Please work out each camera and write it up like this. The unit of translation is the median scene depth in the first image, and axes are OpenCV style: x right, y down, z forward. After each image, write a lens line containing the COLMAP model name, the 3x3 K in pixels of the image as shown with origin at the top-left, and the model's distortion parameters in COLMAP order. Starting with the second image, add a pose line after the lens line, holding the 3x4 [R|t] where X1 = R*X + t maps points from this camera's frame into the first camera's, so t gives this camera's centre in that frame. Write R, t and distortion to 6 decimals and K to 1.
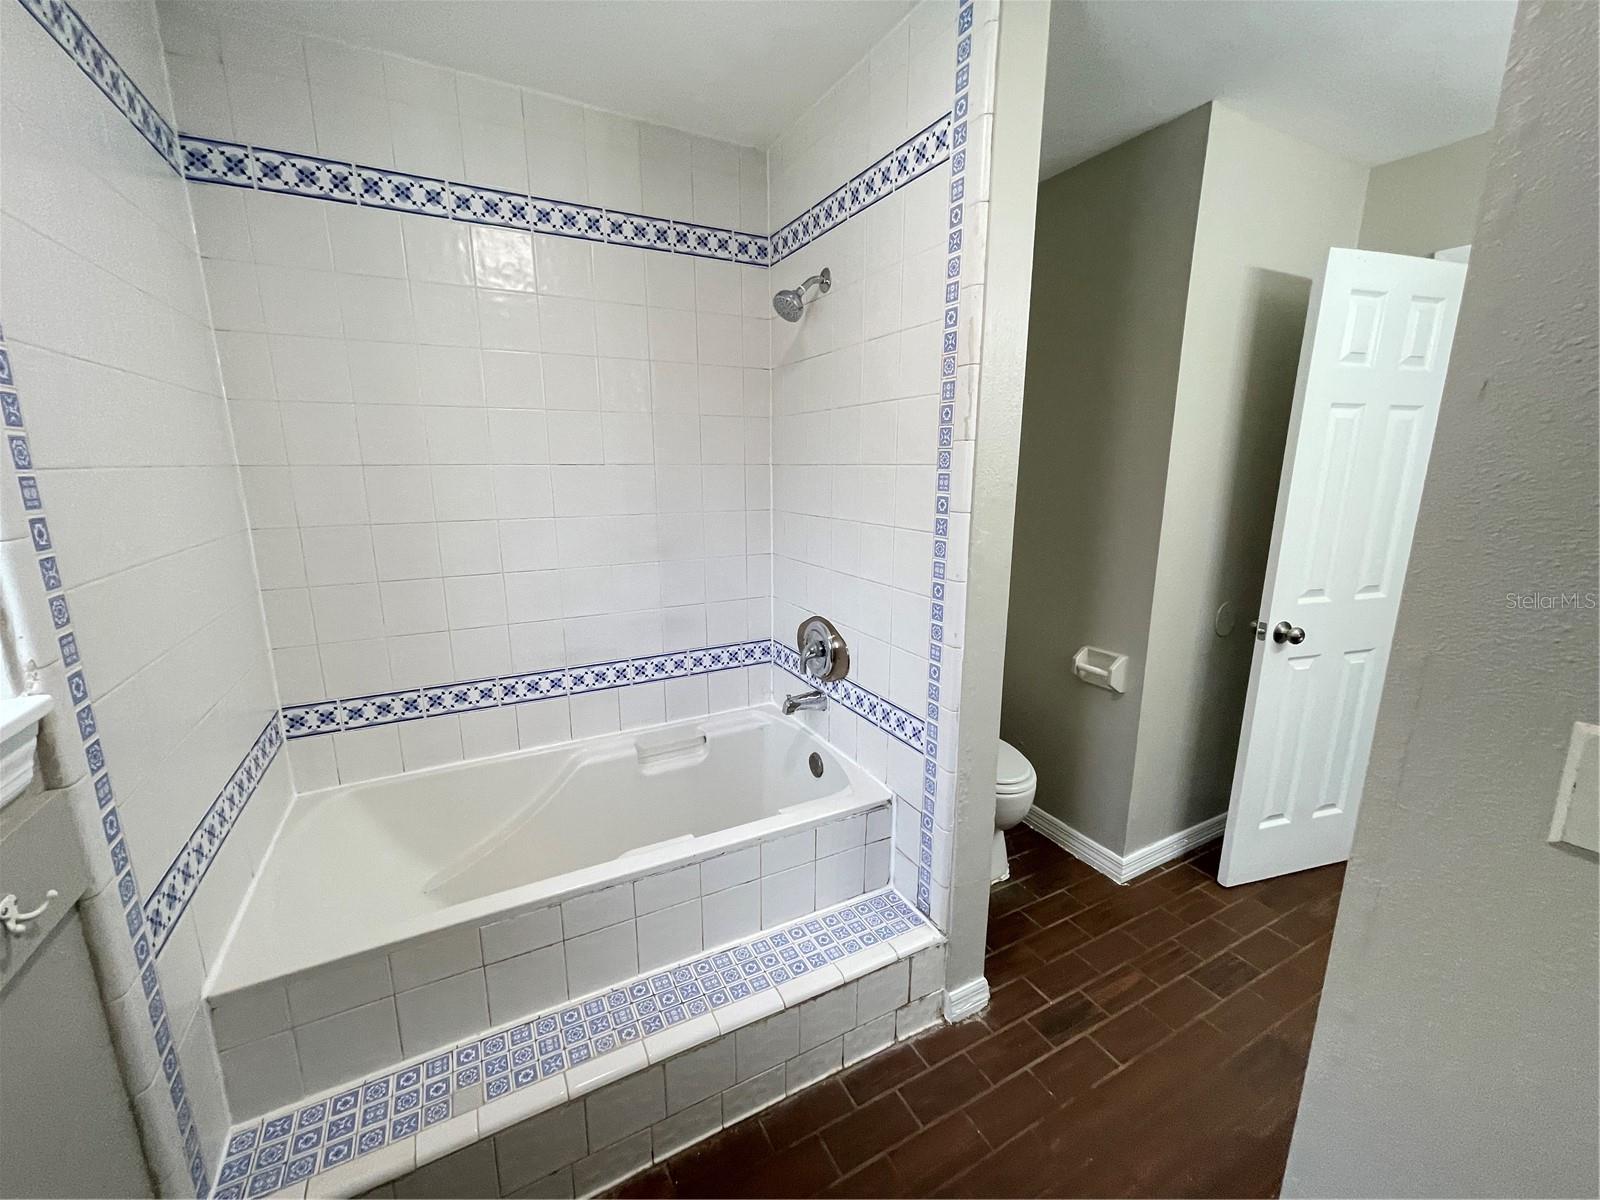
lens RADIAL K [[644.5, 0, 800.7], [0, 644.5, 598.6], [0, 0, 1]] dist [-0.001260, 0.000108]
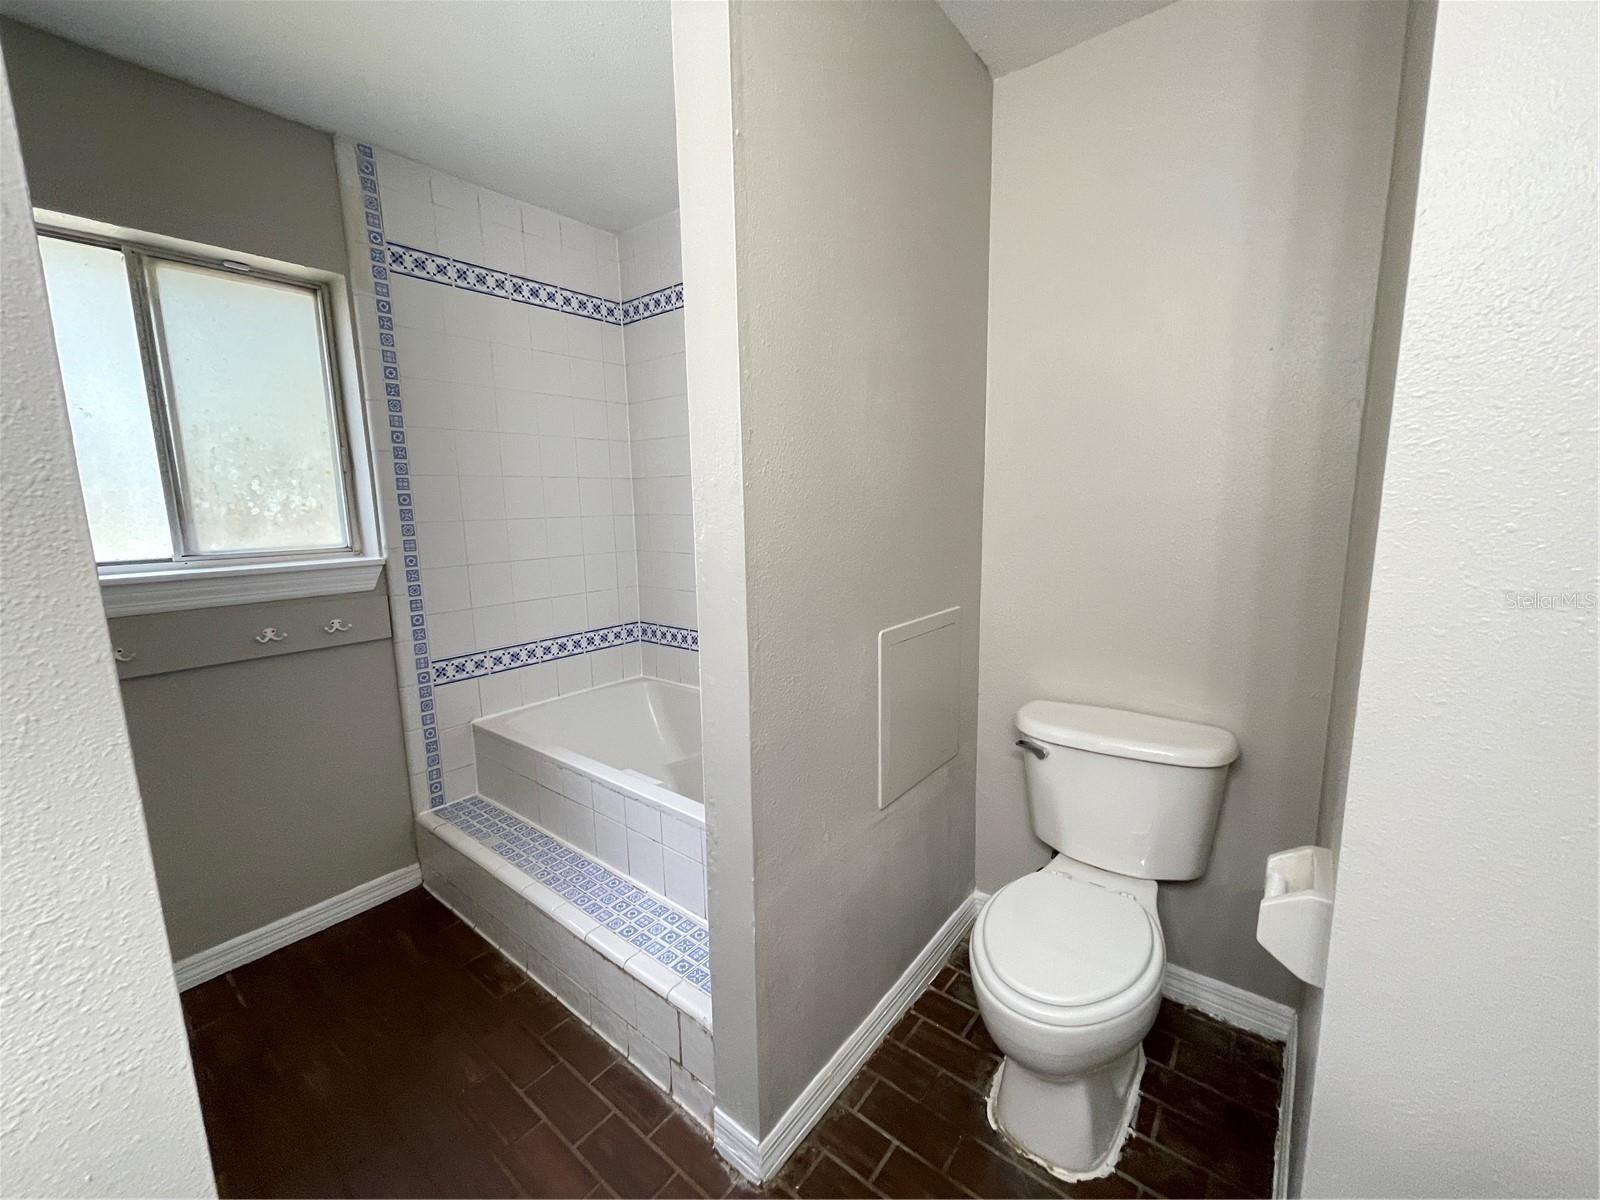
lens RADIAL K [[644.5, 0, 796.1], [0, 644.5, 602.6], [0, 0, 1]] dist [-0.001260, 0.000108]
pose [[0.395587, 0.134761, -0.908488, 0.988965], [-0.173515, 0.982329, 0.070160, -0.077283], [0.901889, 0.129882, 0.411979, 0.743015]]
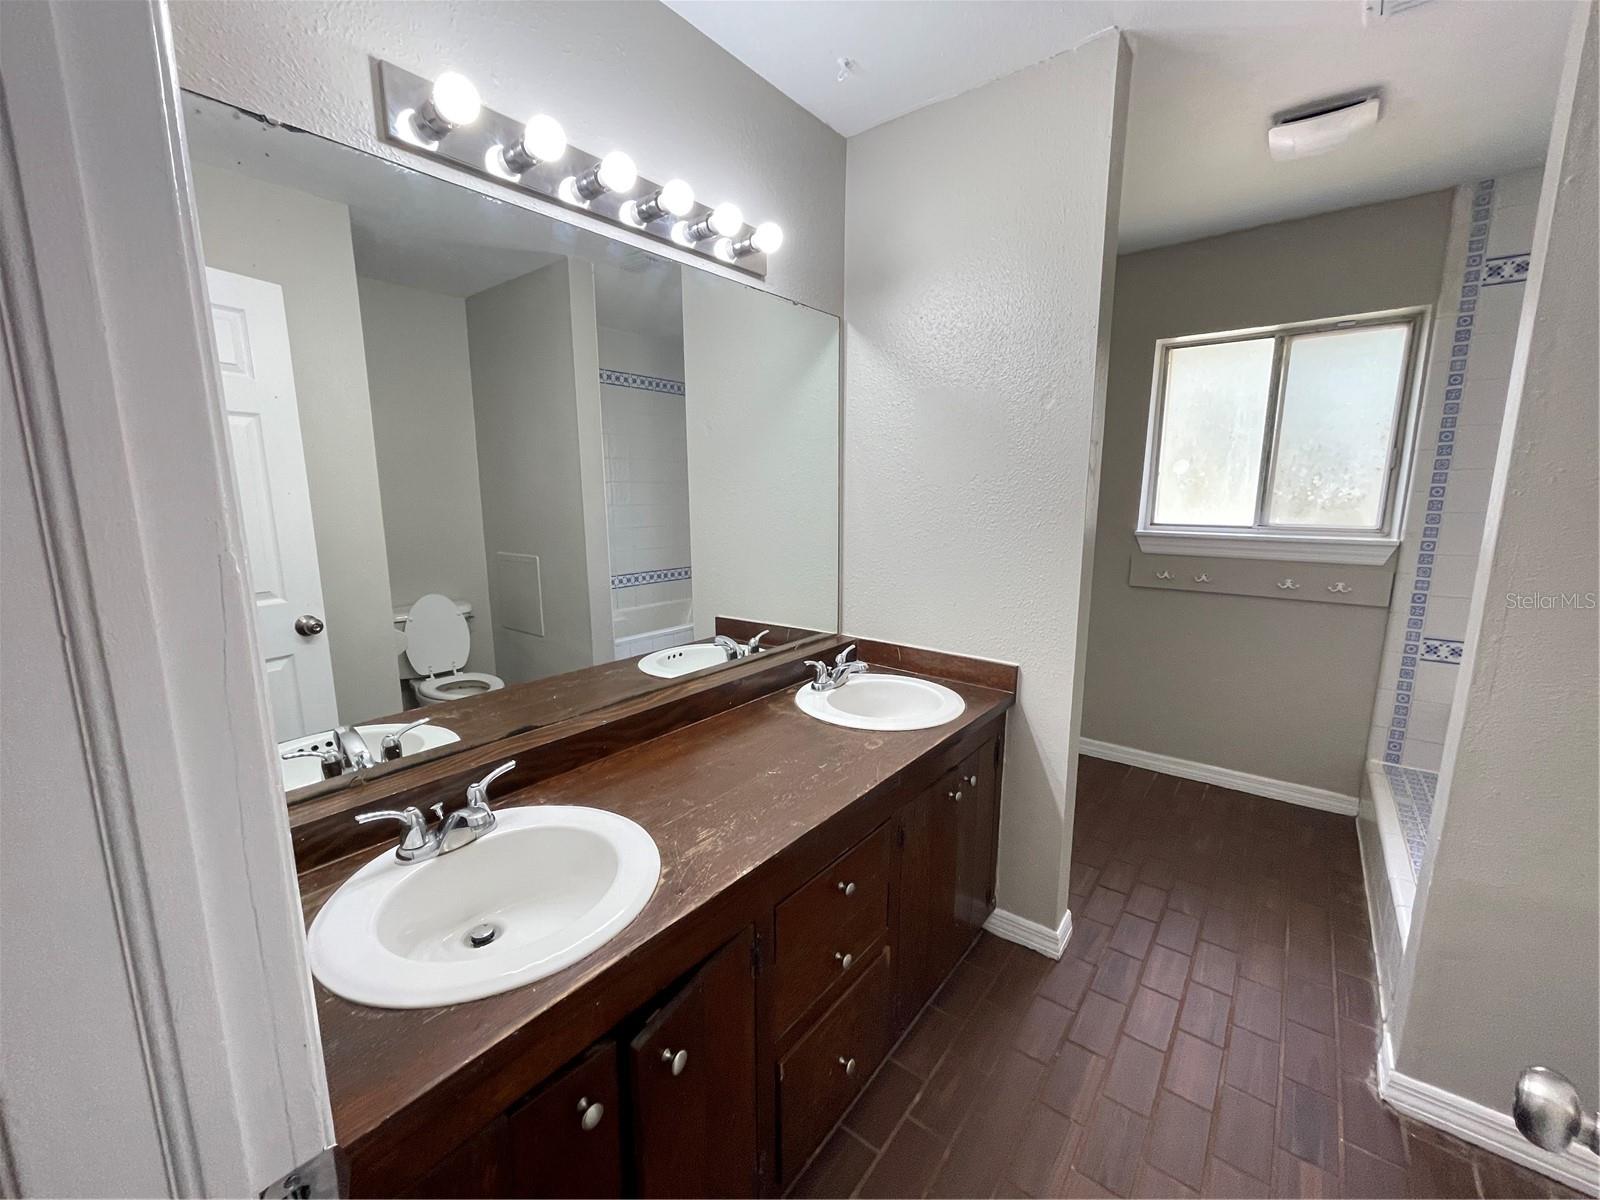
lens RADIAL K [[644.5, 0, 794.3], [0, 644.5, 600.8], [0, 0, 1]] dist [-0.001260, 0.000108]
pose [[-0.916676, 0.067009, -0.393974, 1.436850], [-0.083490, 0.931976, 0.352775, -0.224710], [0.390813, 0.356273, -0.848725, 1.335634]]
